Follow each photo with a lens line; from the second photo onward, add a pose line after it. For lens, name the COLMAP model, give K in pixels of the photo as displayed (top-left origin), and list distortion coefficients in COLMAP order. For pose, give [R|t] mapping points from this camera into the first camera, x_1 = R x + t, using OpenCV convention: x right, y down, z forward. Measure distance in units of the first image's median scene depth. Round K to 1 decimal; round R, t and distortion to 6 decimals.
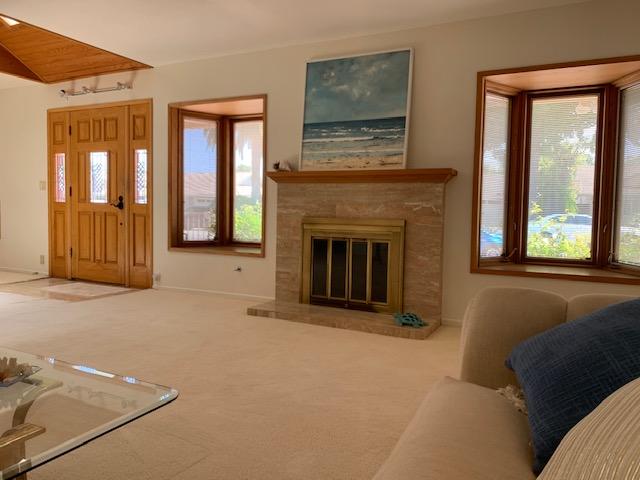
lens RADIAL K [[484.6, 0, 319.7], [0, 484.6, 239.6], [0, 0, 1]] dist [0.003413, -0.007668]
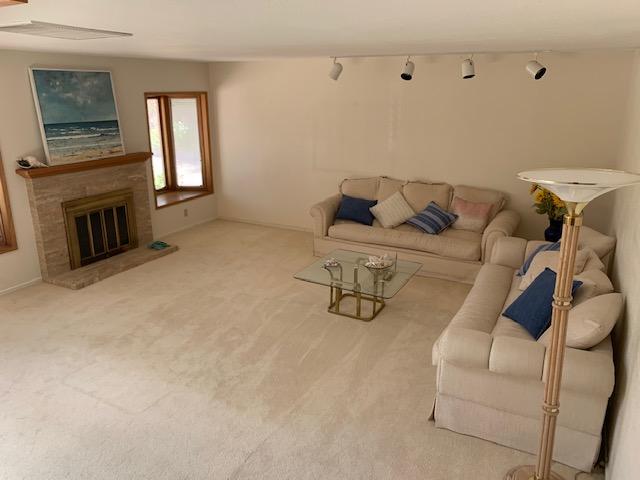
lens RADIAL K [[484.6, 0, 319.8], [0, 484.6, 238.0], [0, 0, 1]] dist [0.003413, -0.007668]
pose [[-0.003385, -0.299686, 0.954032, -1.276411], [0.088718, 0.950185, 0.298792, -0.279626], [-0.996051, 0.085651, 0.023371, 0.349182]]
